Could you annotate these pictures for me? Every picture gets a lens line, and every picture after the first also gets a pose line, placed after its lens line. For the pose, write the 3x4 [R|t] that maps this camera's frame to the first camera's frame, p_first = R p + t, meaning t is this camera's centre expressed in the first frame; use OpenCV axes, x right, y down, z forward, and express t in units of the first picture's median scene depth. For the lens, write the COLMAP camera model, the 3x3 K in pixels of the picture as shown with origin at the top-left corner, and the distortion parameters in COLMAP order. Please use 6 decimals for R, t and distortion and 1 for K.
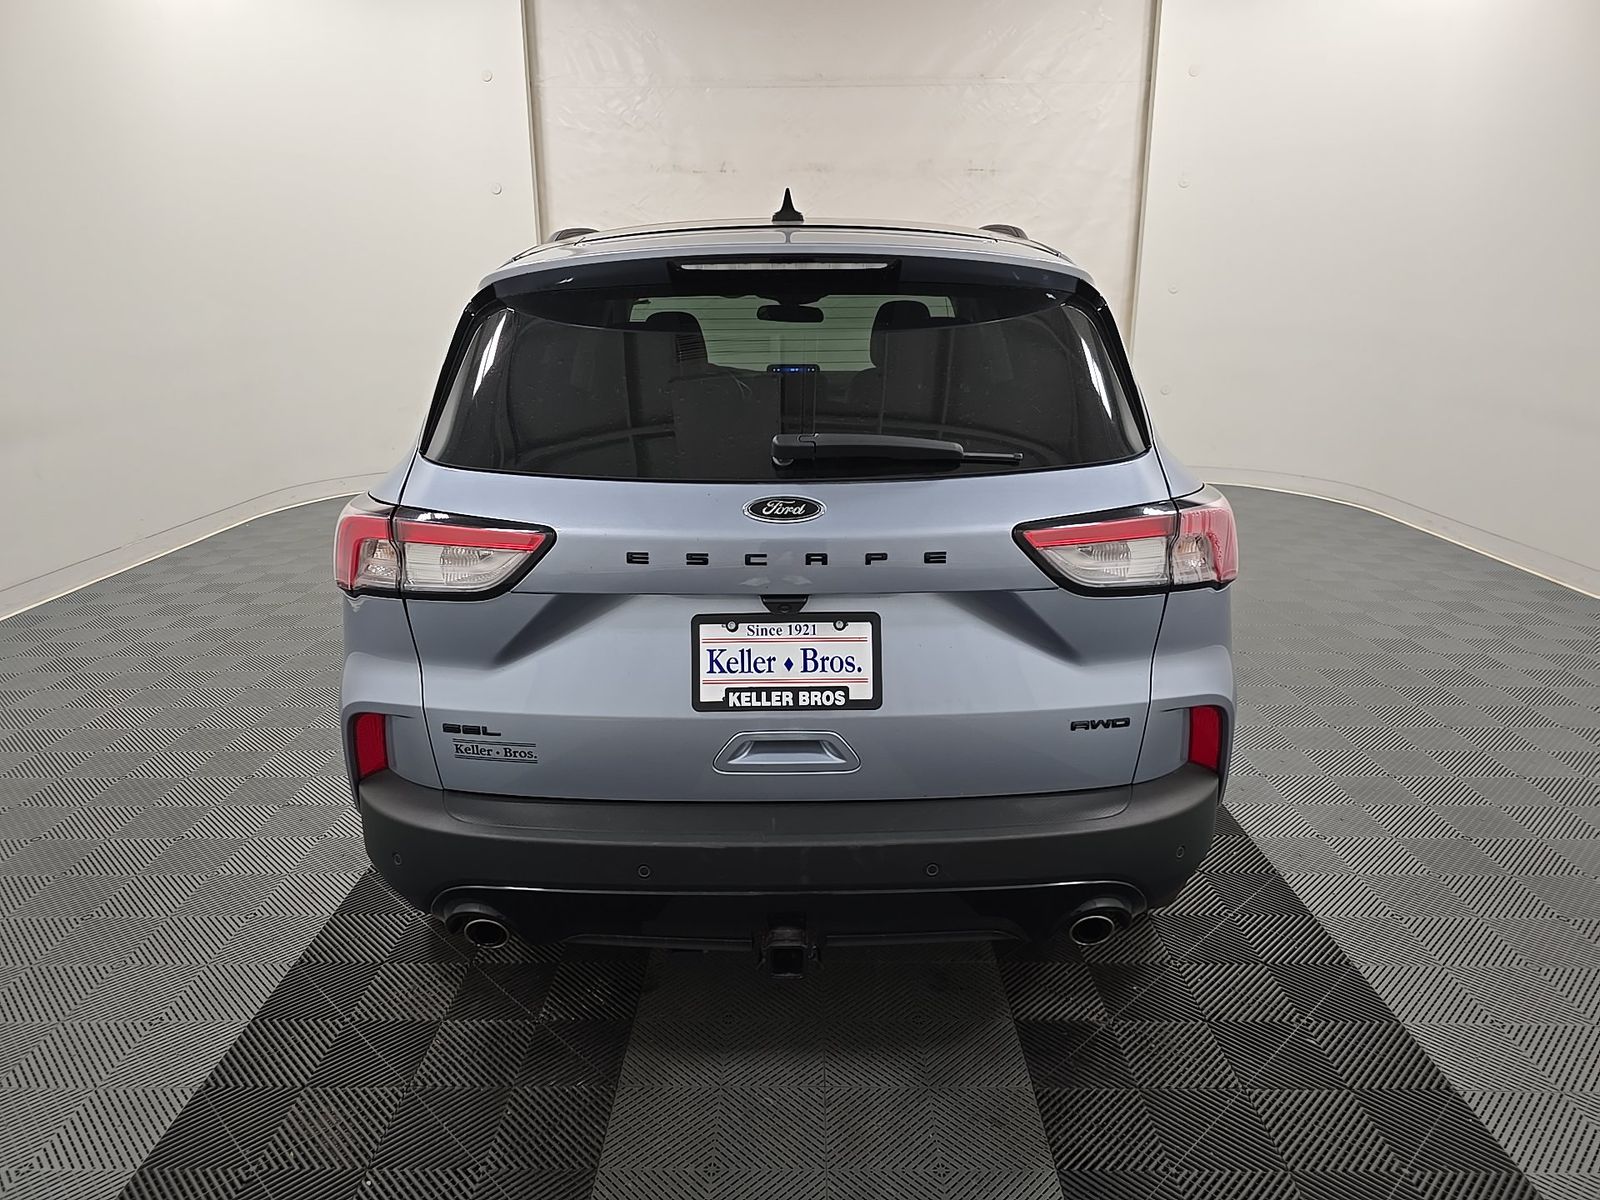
lens RADIAL K [[1091.7, 0, 800.0], [0, 1091.7, 600.0], [0, 0, 1]] dist [0.061764, -0.000144]
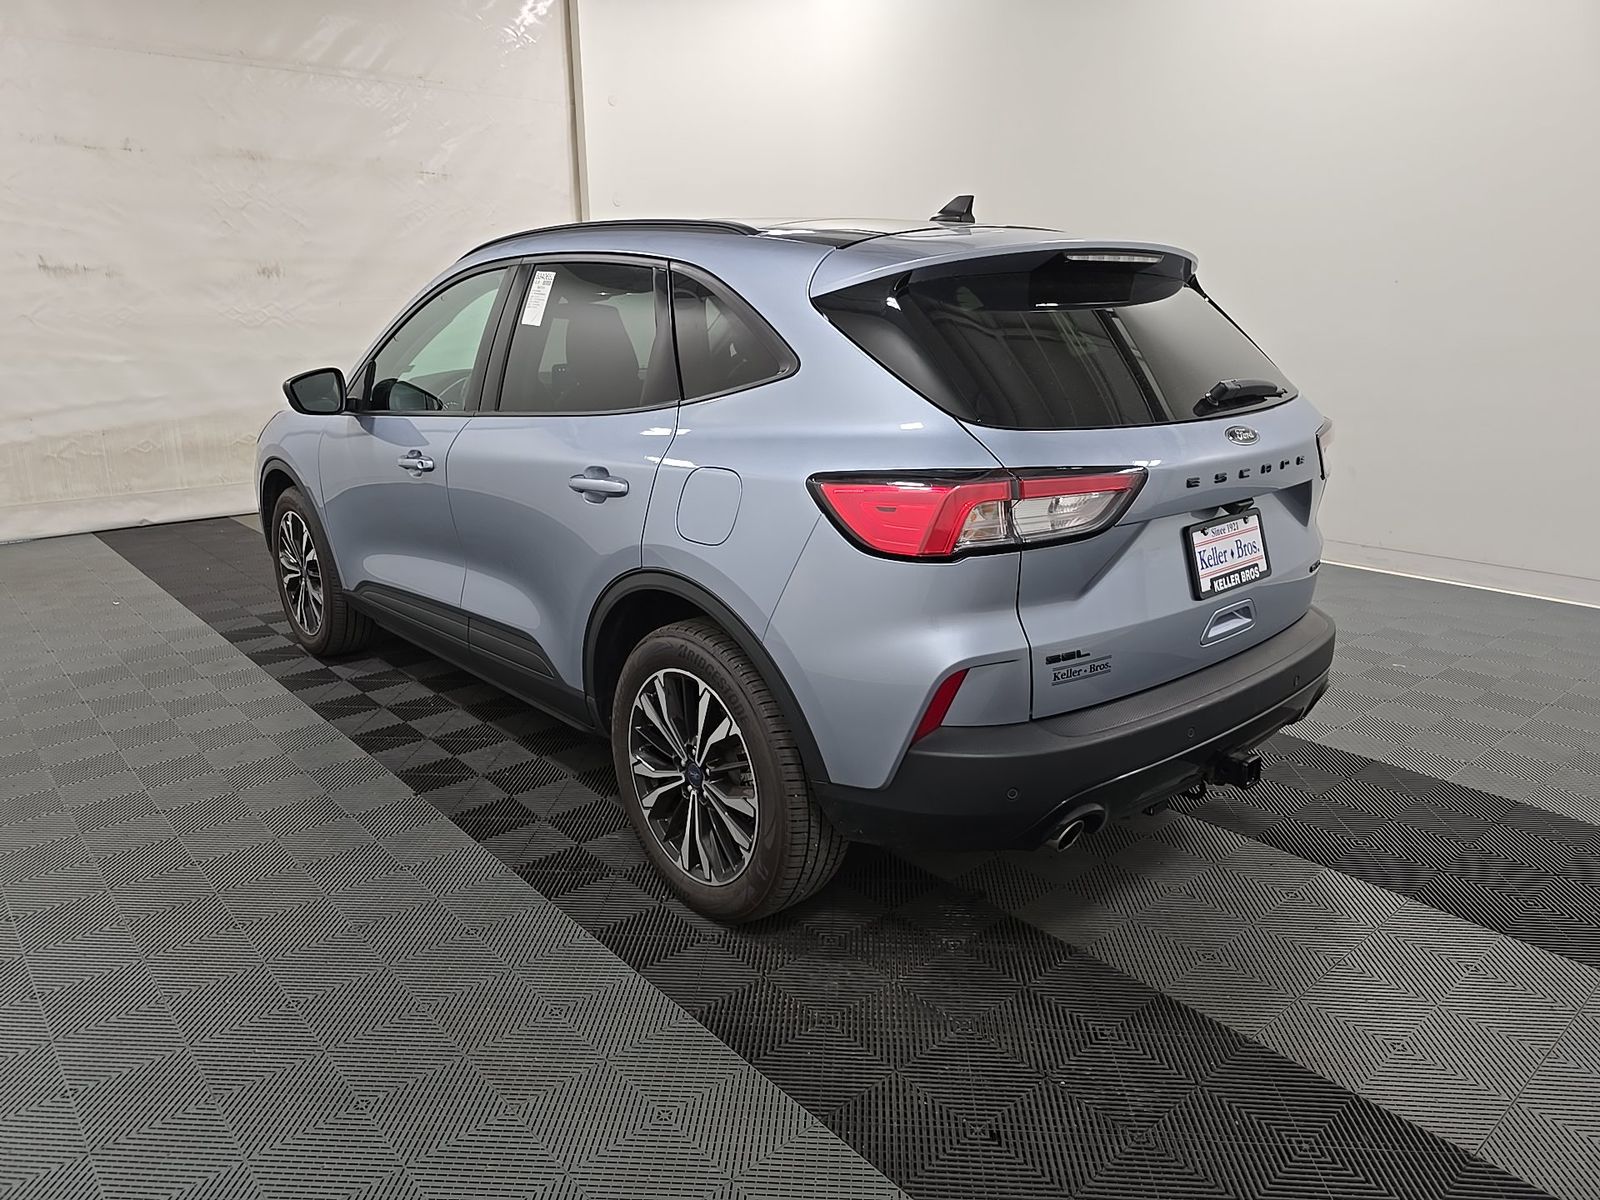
lens RADIAL K [[1114.3, 0, 800.0], [0, 1114.3, 600.0], [0, 0, 1]] dist [0.029046, -0.002884]
pose [[0.749527, -0.173298, 0.638887, -1.250579], [0.183663, 0.981675, 0.050811, -0.050568], [-0.635985, 0.079256, 0.767621, 0.279674]]
